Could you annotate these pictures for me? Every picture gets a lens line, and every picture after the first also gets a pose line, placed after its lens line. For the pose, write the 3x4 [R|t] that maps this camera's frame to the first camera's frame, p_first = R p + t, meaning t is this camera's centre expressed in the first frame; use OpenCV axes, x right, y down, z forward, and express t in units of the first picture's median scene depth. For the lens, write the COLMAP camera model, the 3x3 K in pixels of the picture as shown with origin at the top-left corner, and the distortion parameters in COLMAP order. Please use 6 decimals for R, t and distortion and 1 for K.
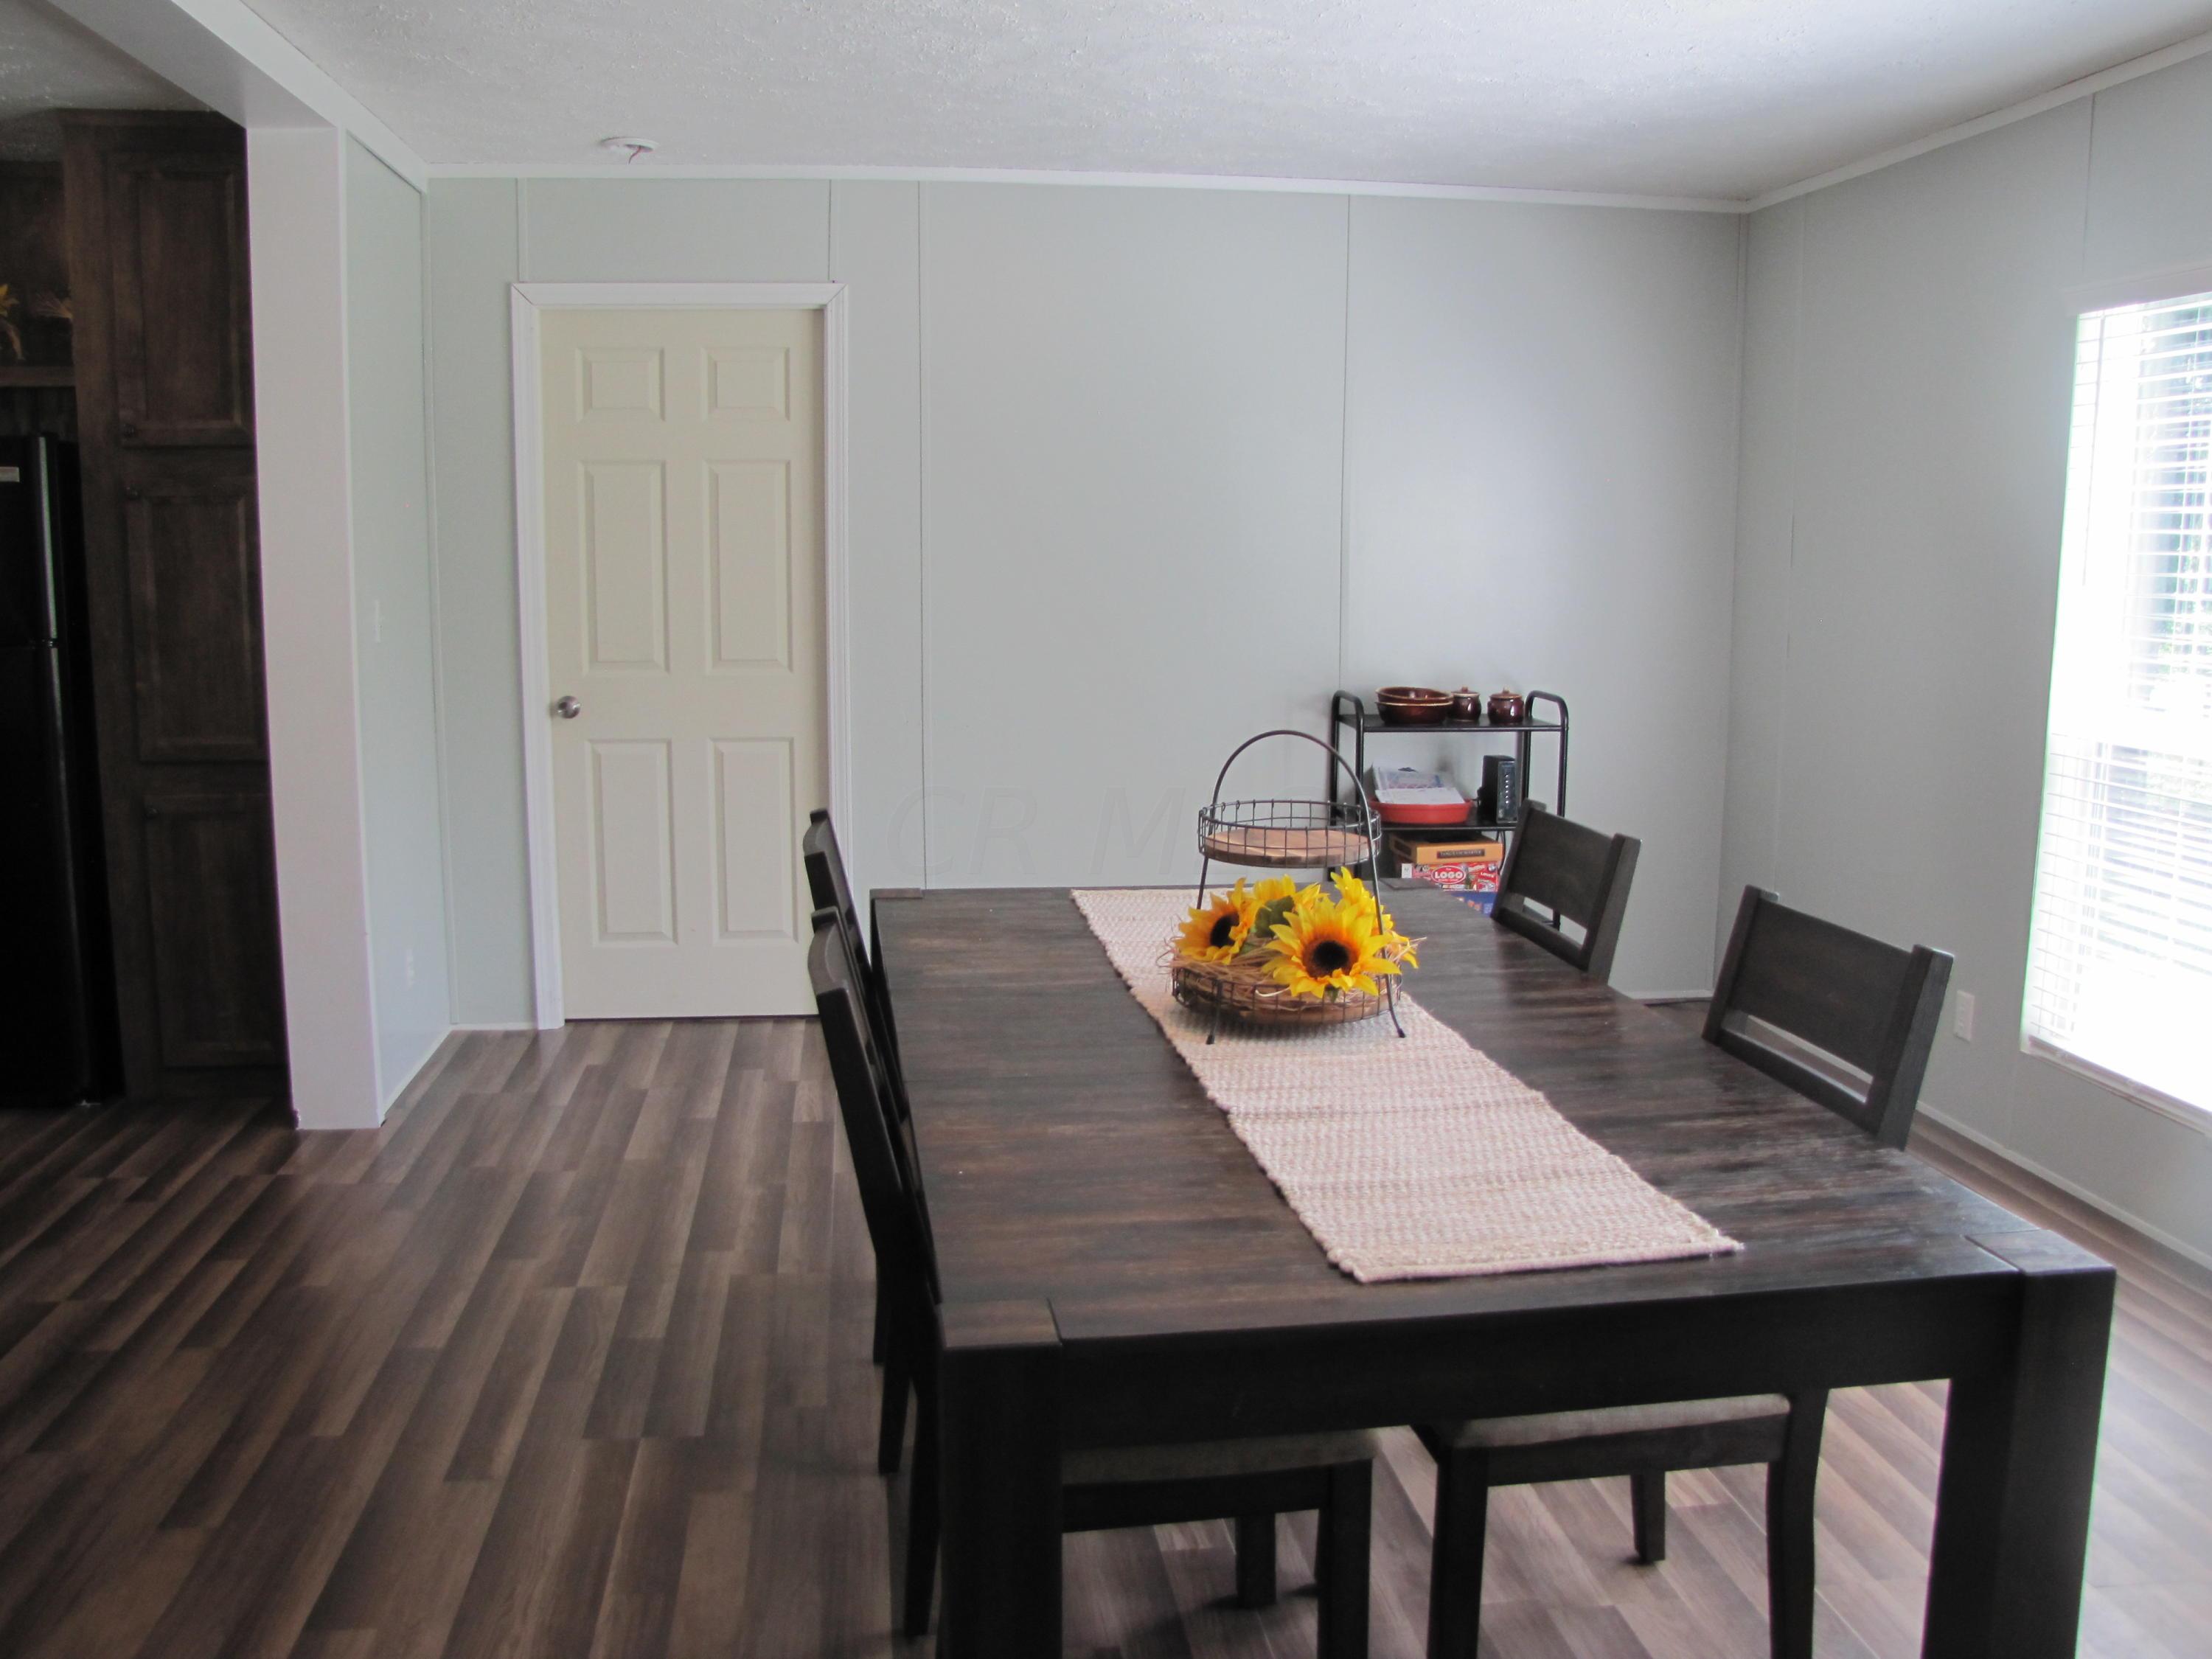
lens RADIAL K [[1794.4, 0, 1099.3], [0, 1794.4, 802.6], [0, 0, 1]] dist [-0.178162, 0.138905]
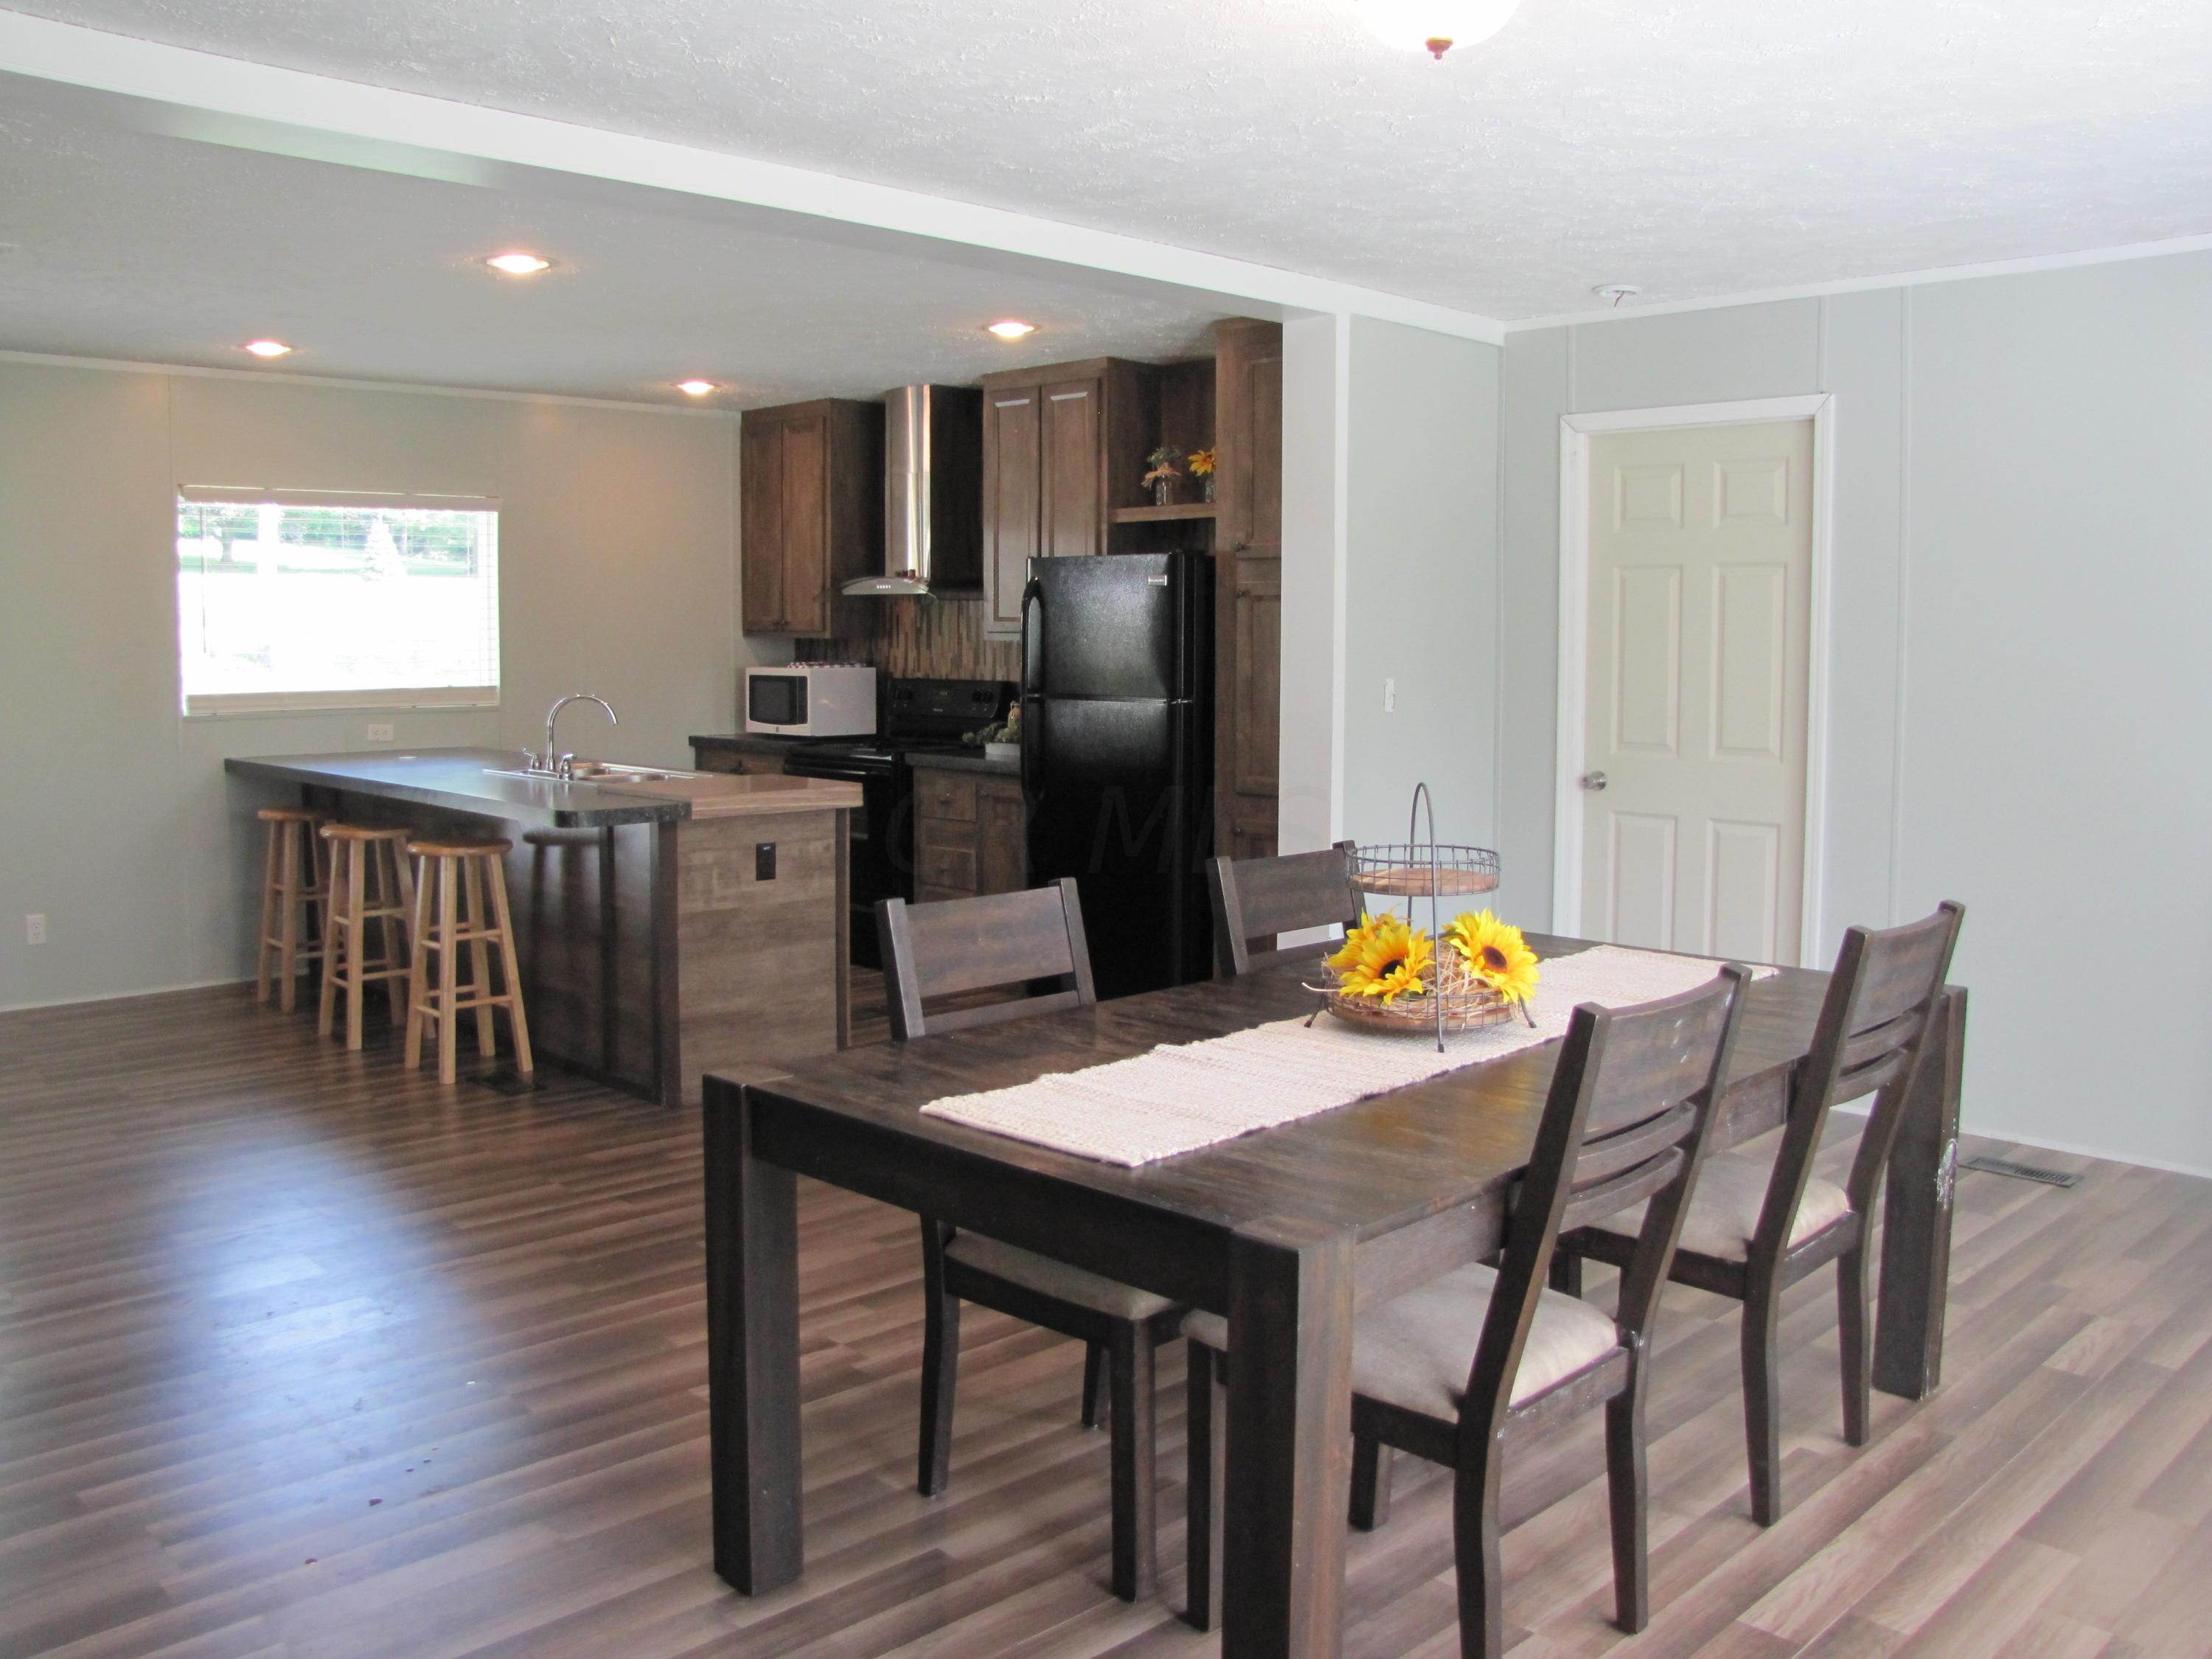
lens RADIAL K [[1794.4, 0, 1099.3], [0, 1794.4, 802.6], [0, 0, 1]] dist [-0.178162, 0.138905]
pose [[0.613133, 0.069486, -0.786918, 0.470510], [-0.116327, 0.993207, -0.002936, 0.000473], [0.781368, 0.093340, 0.617051, 0.055689]]
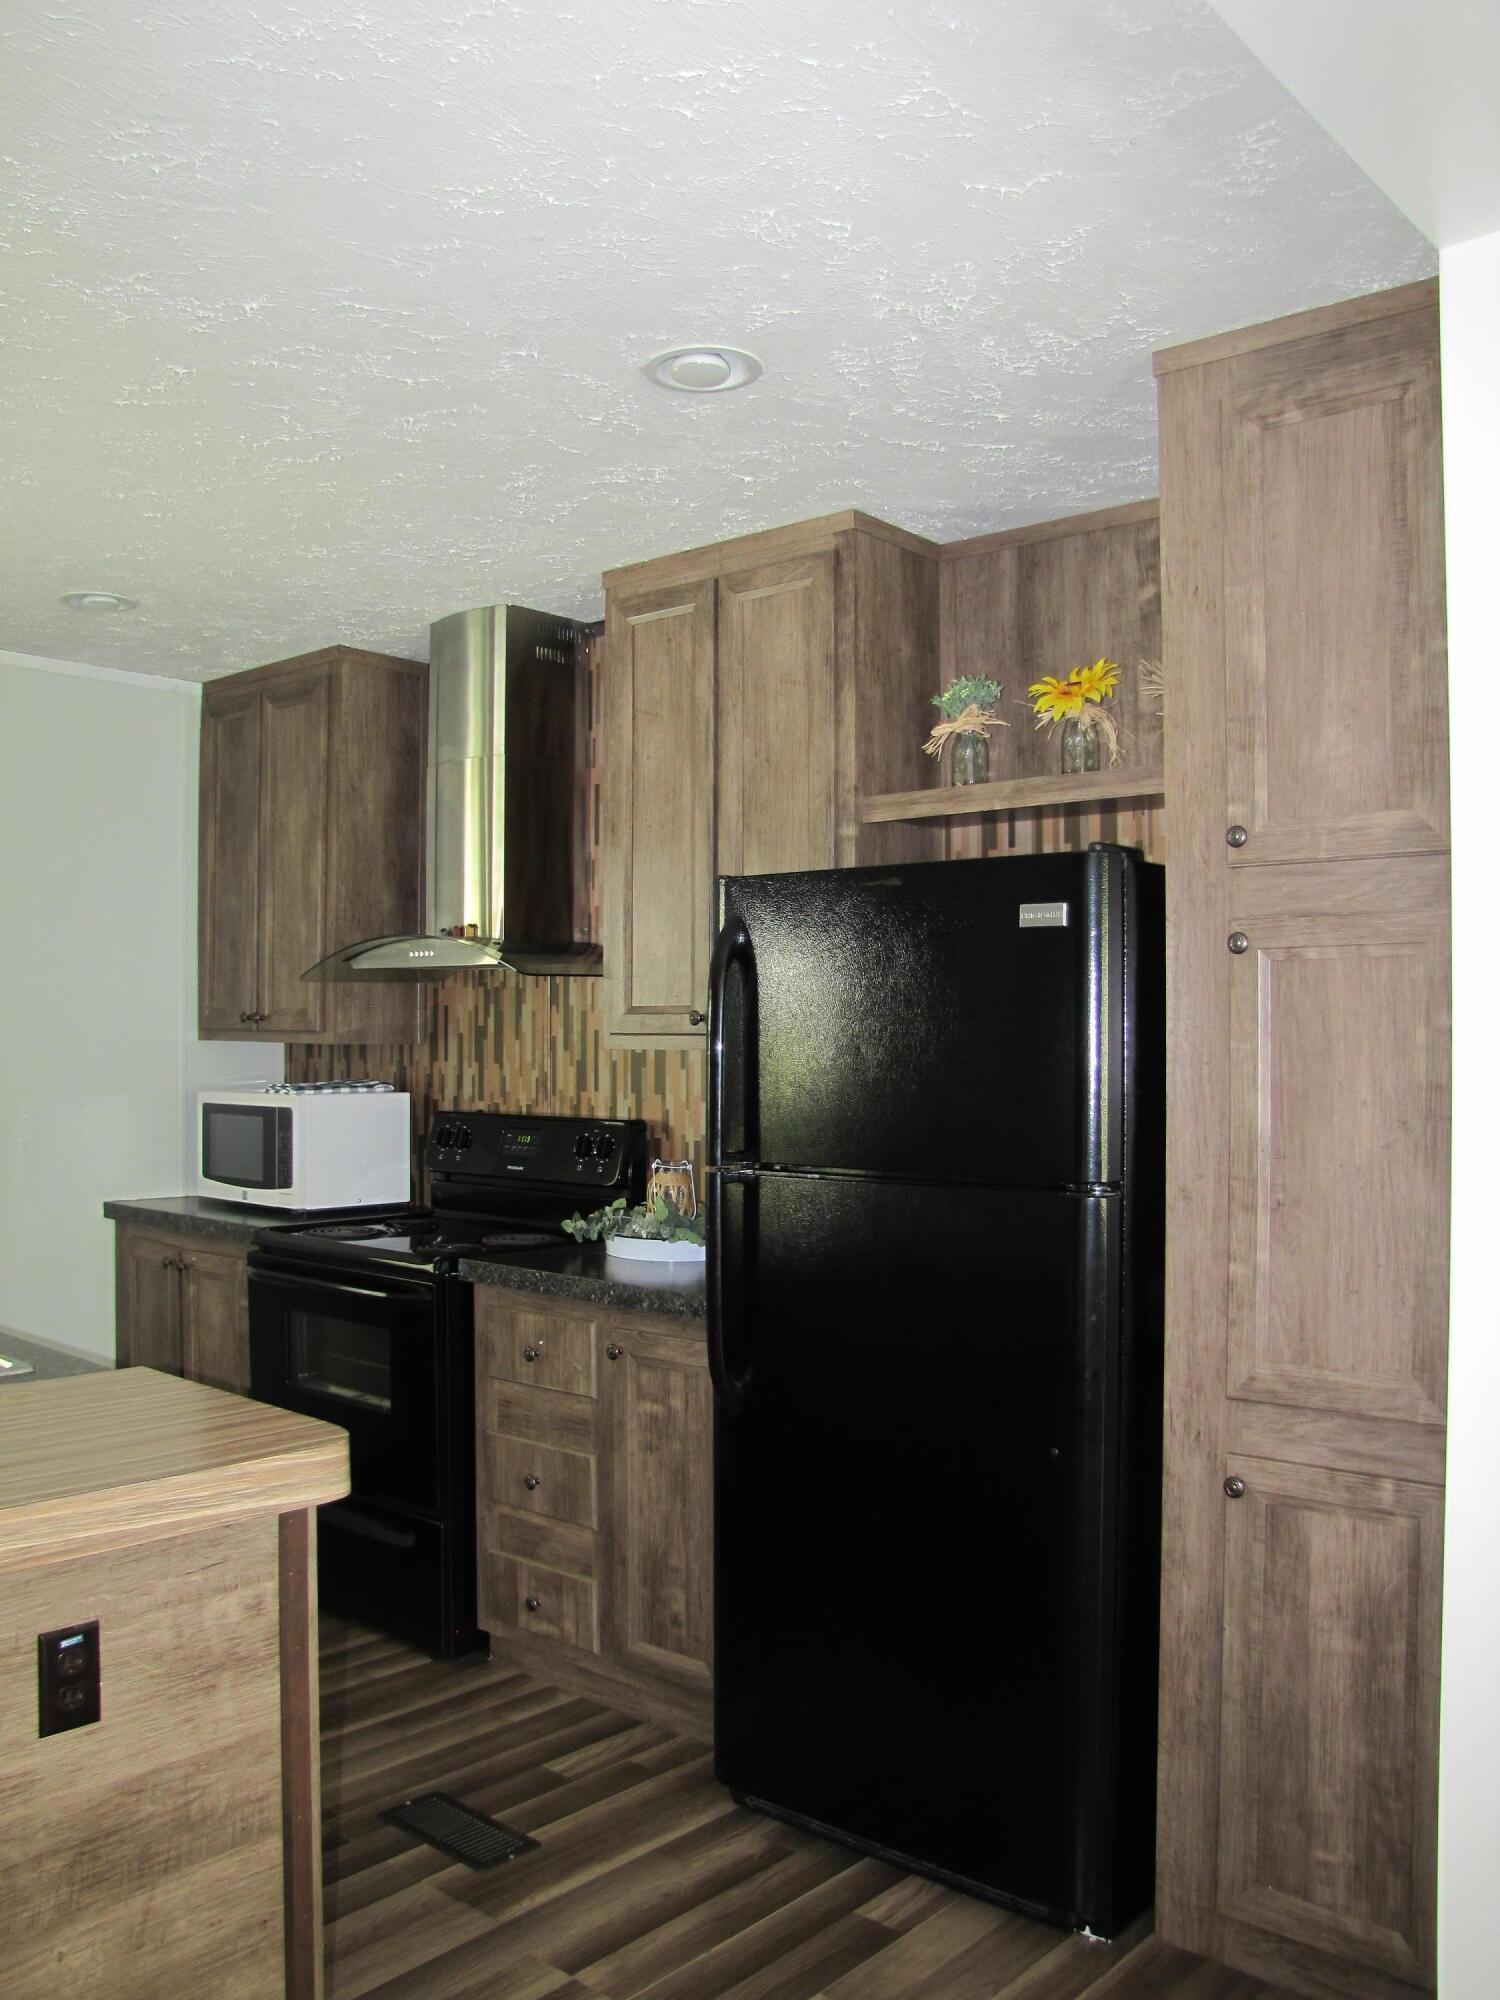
lens RADIAL K [[1622.4, 0, 750.0], [0, 1622.4, 1000.0], [0, 0, 1]] dist [-0.178162, 0.138905]
pose [[0.669925, -0.022979, -0.742073, -0.259873], [-0.106899, 0.986120, -0.127041, -0.070255], [0.734693, 0.164435, 0.658170, 0.496425]]
